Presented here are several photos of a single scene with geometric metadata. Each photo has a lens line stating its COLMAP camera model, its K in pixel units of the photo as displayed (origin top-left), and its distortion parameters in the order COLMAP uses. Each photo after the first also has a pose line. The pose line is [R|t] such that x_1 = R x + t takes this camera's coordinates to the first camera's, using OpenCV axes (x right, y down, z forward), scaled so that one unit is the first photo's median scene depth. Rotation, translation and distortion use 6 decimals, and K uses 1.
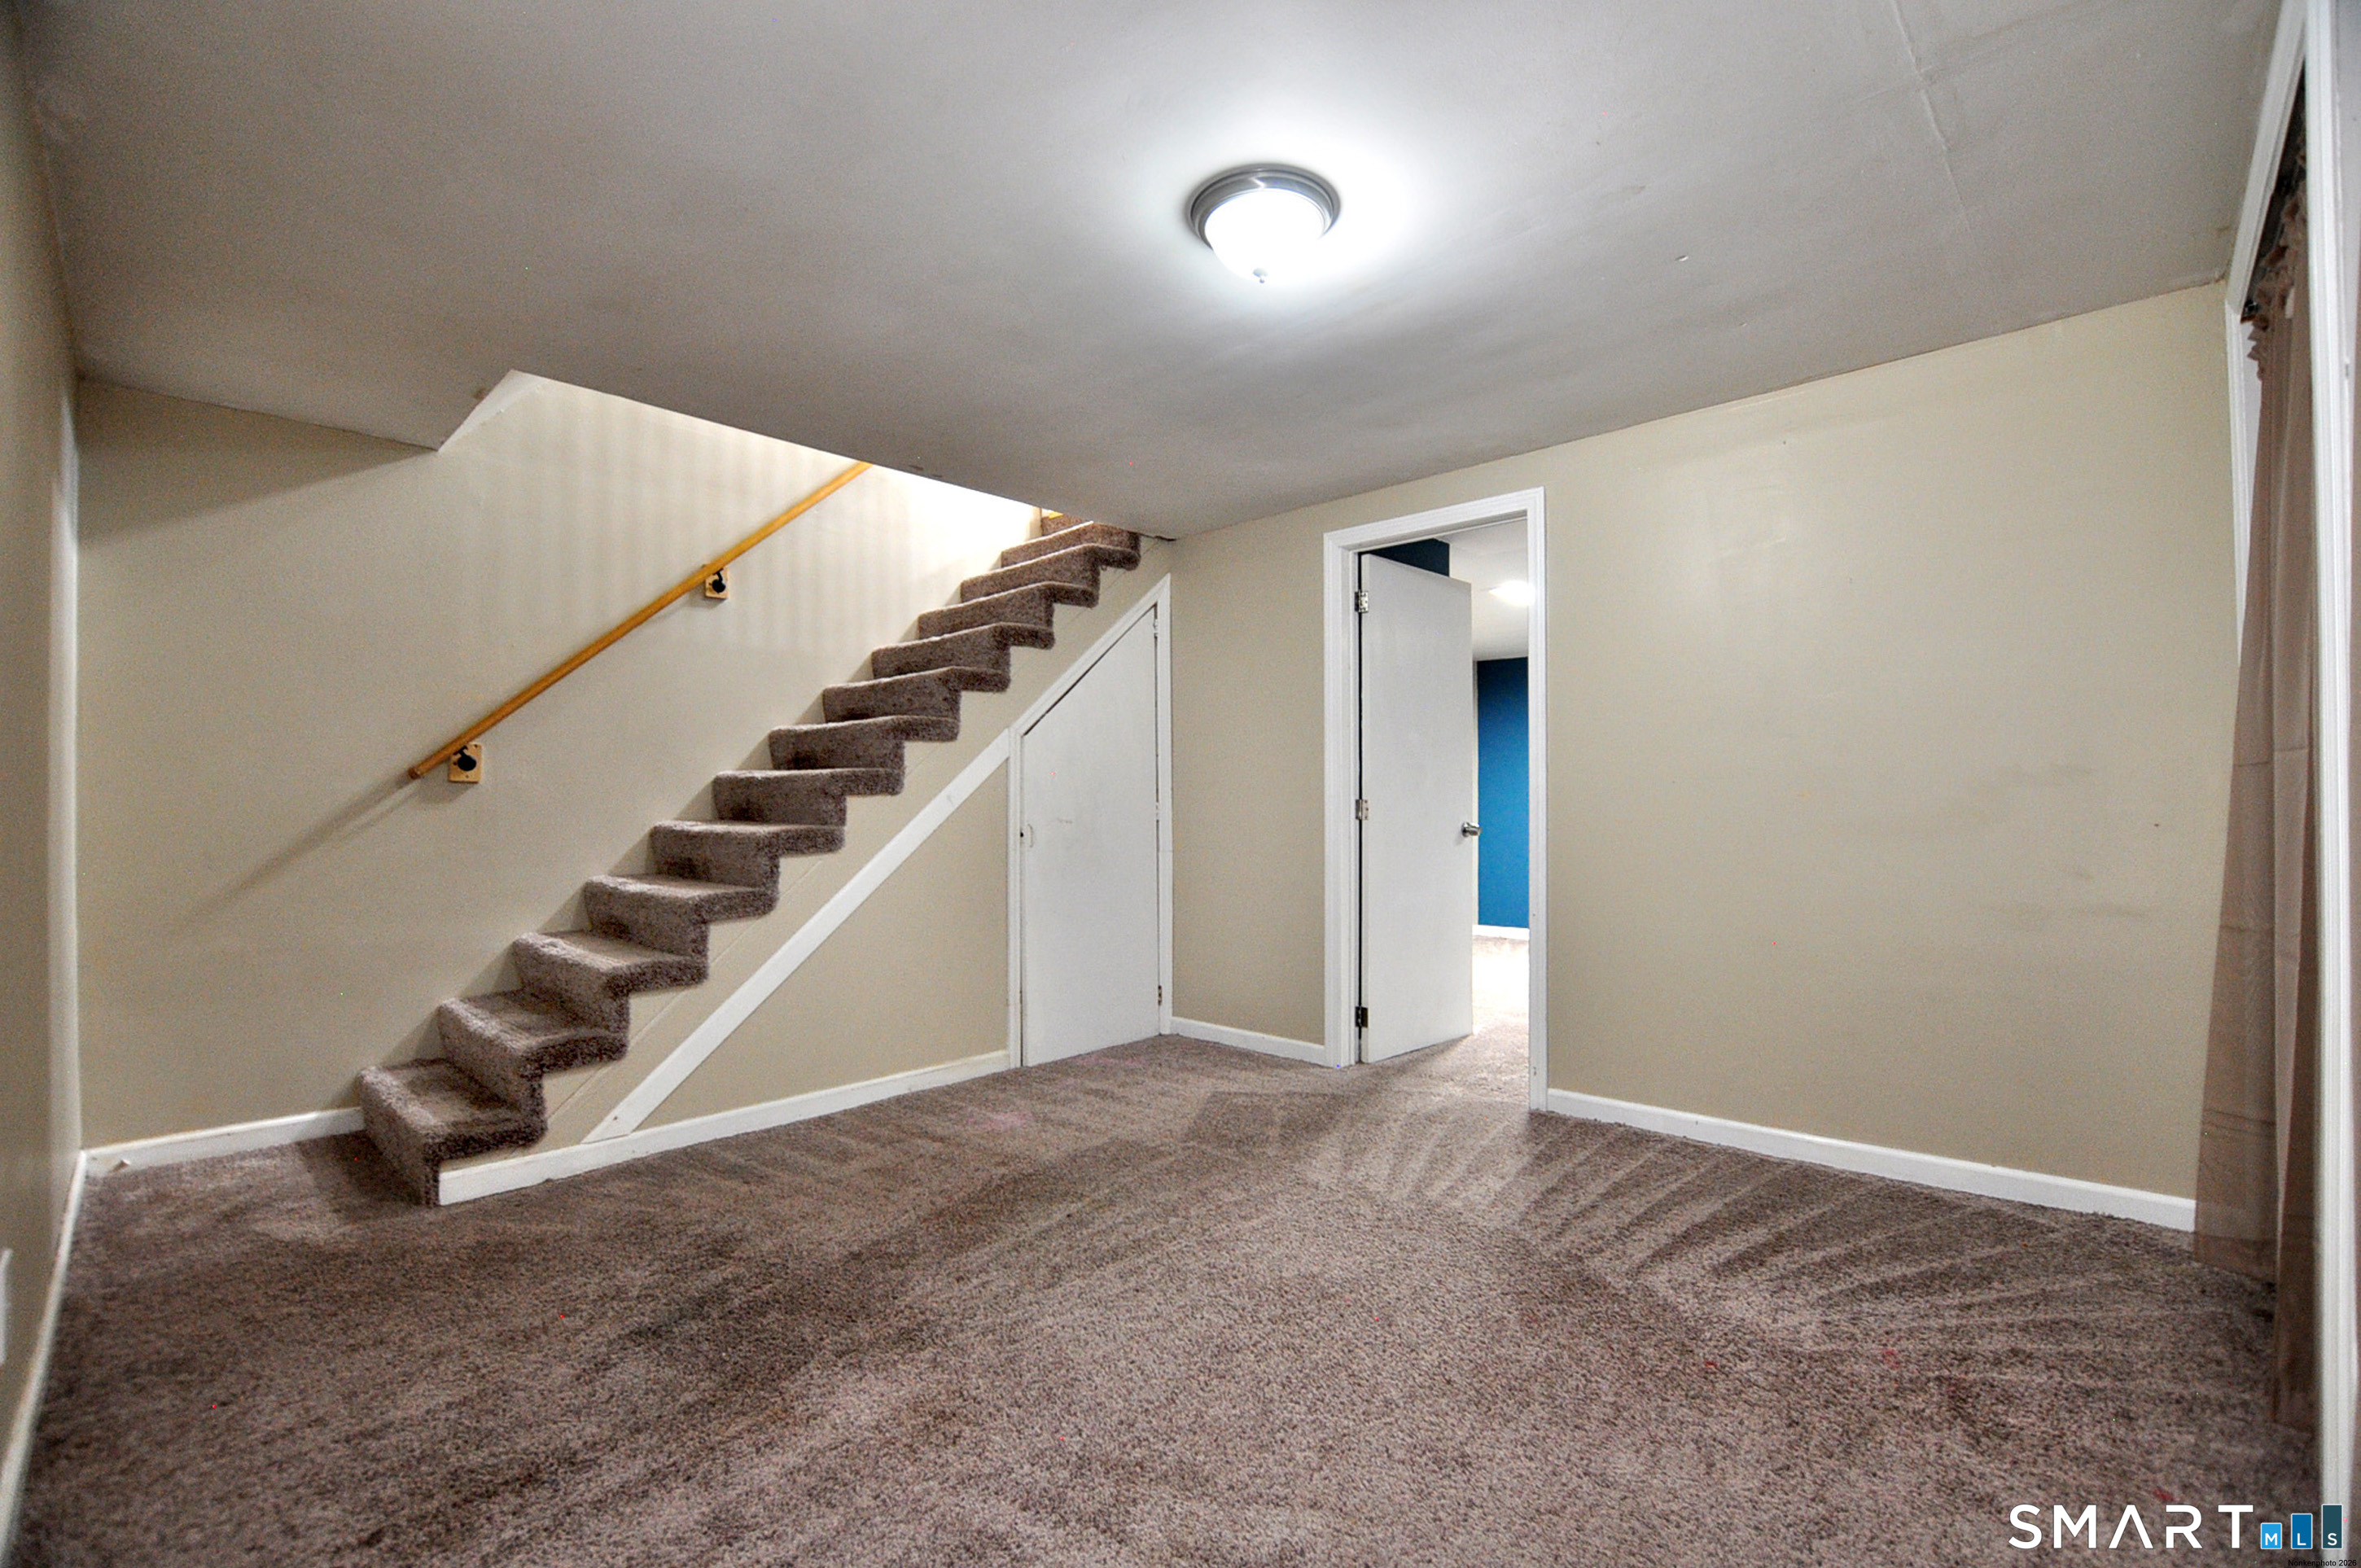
lens RADIAL K [[1057.6, 0, 1164.3], [0, 1057.6, 802.8], [0, 0, 1]] dist [-0.028977, 0.000708]
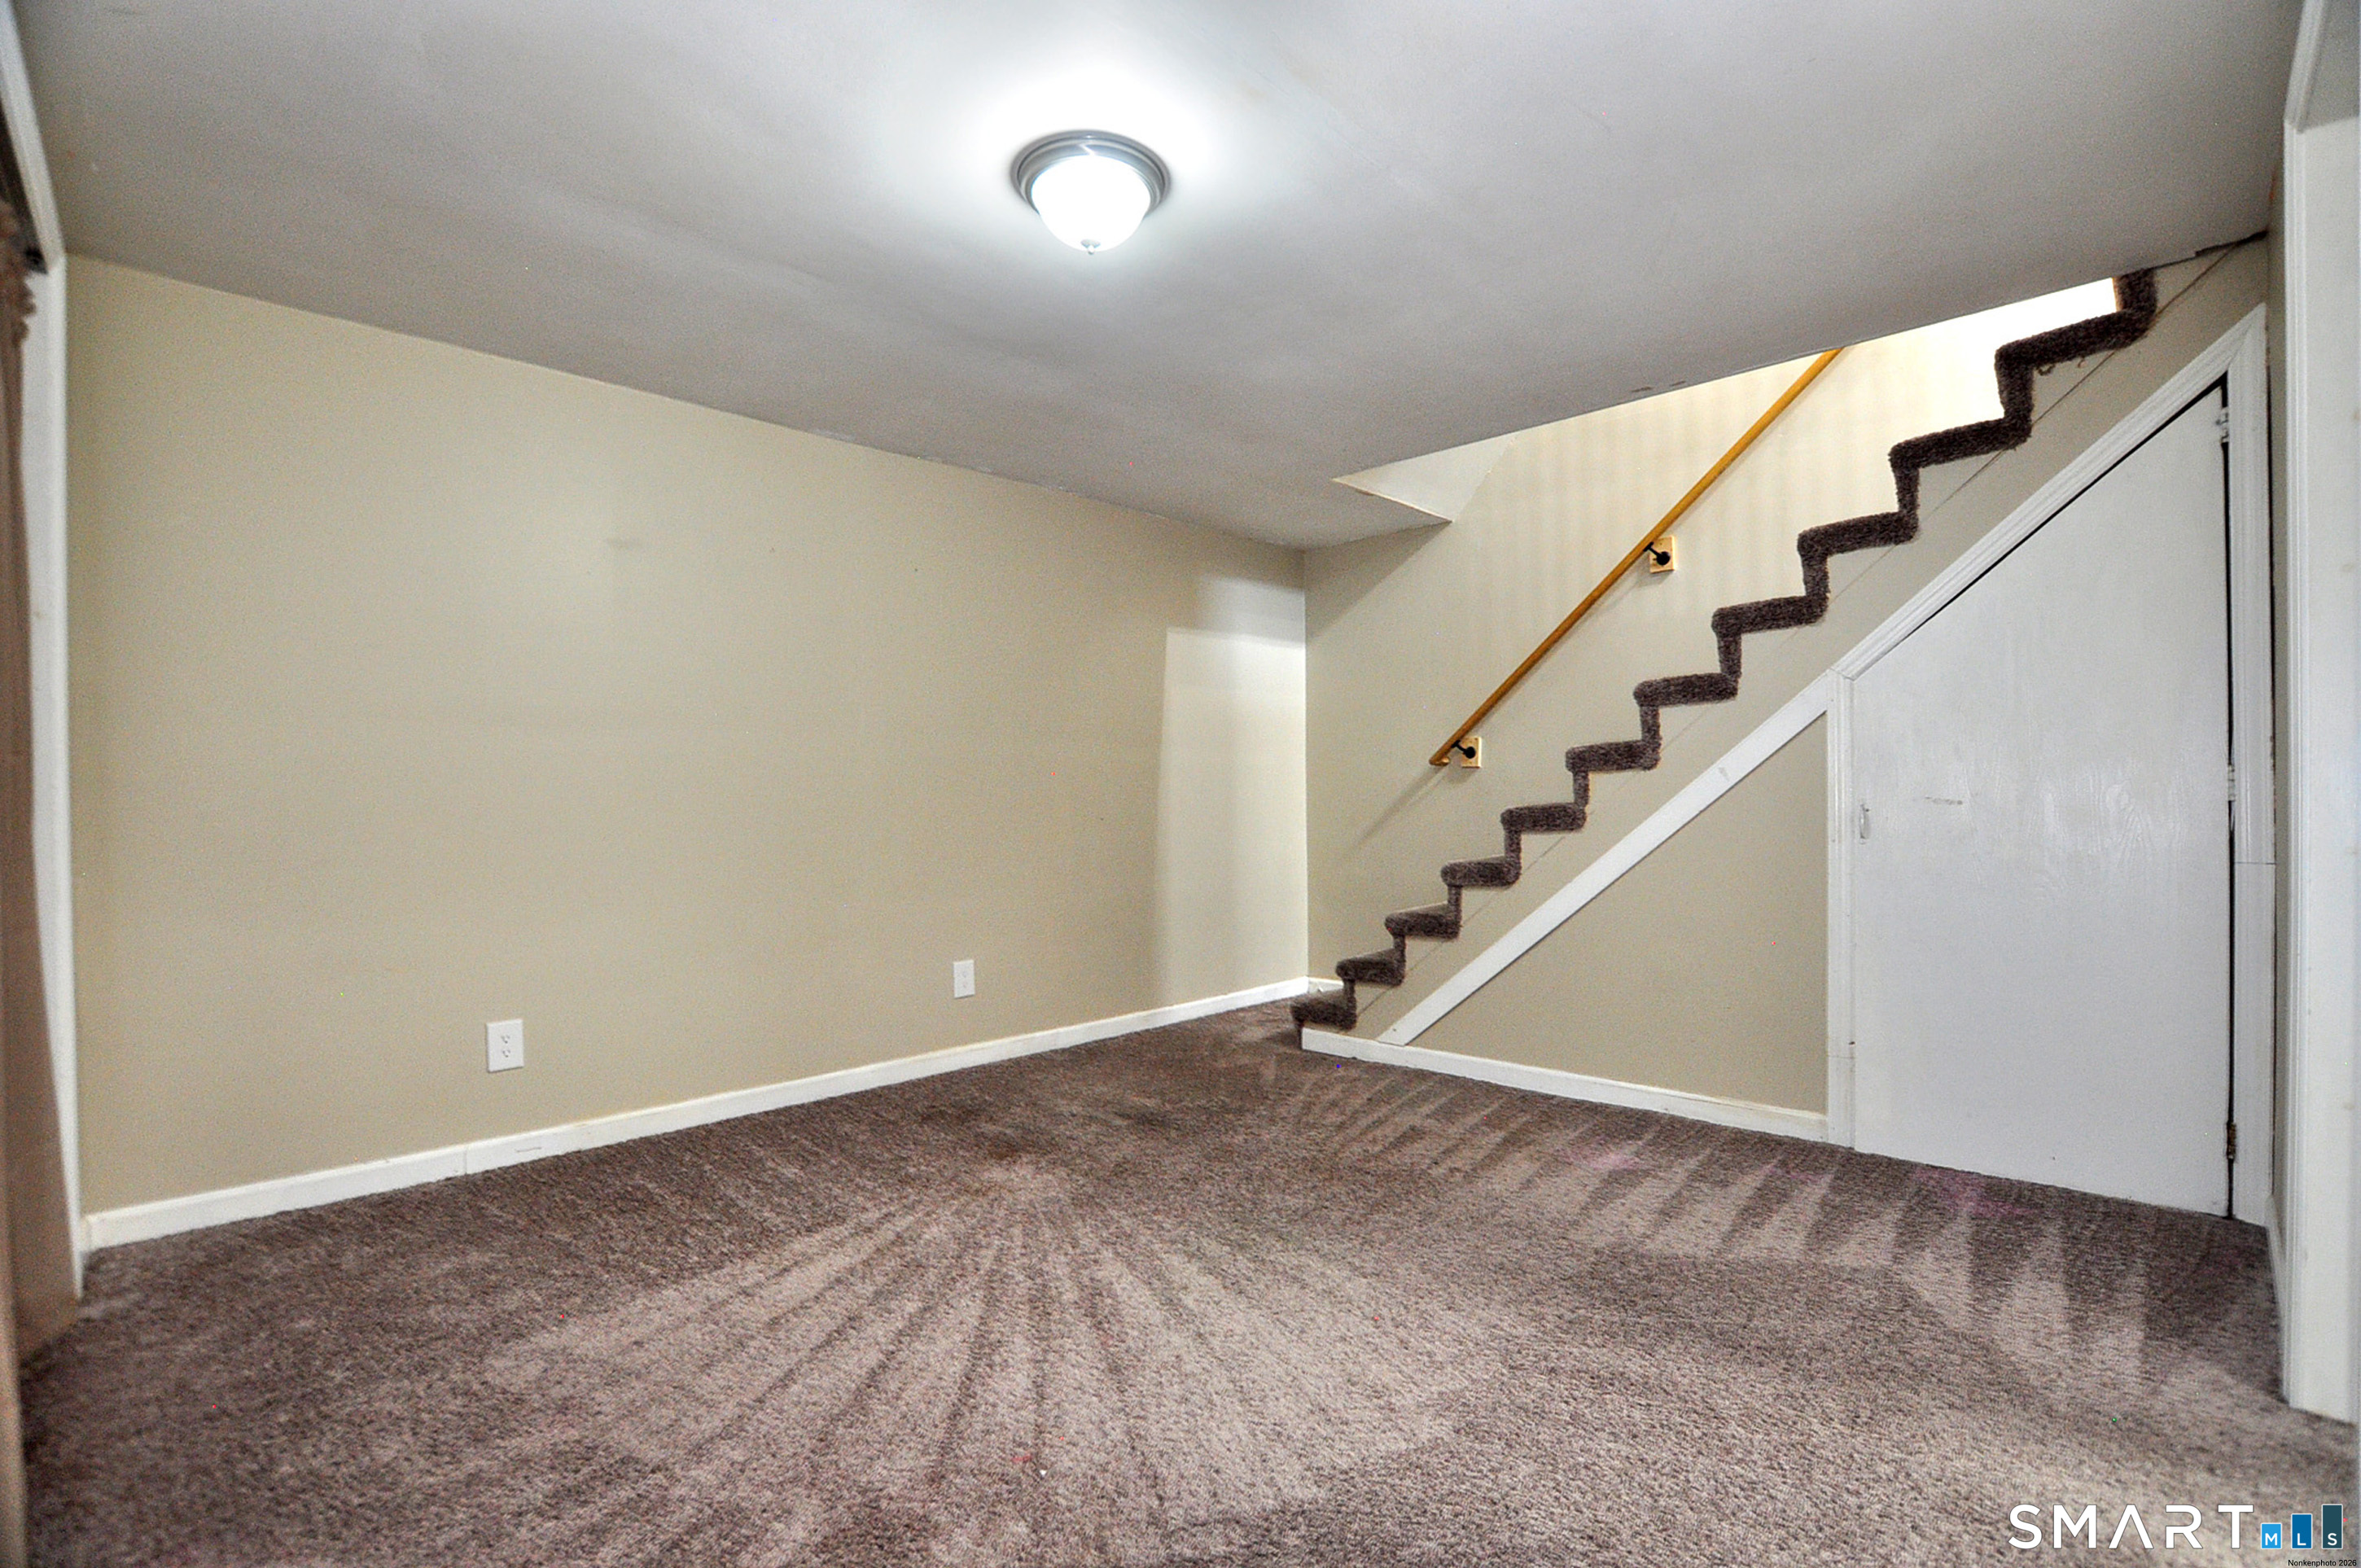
lens RADIAL K [[1029.7, 0, 1187.9], [0, 1029.7, 804.5], [0, 0, 1]] dist [-0.027576, 0.000735]
pose [[-0.010522, 0.011177, -0.999882, 0.624130], [0.015726, 0.999816, 0.011011, 0.006555], [0.999821, -0.015609, -0.010696, 0.650241]]
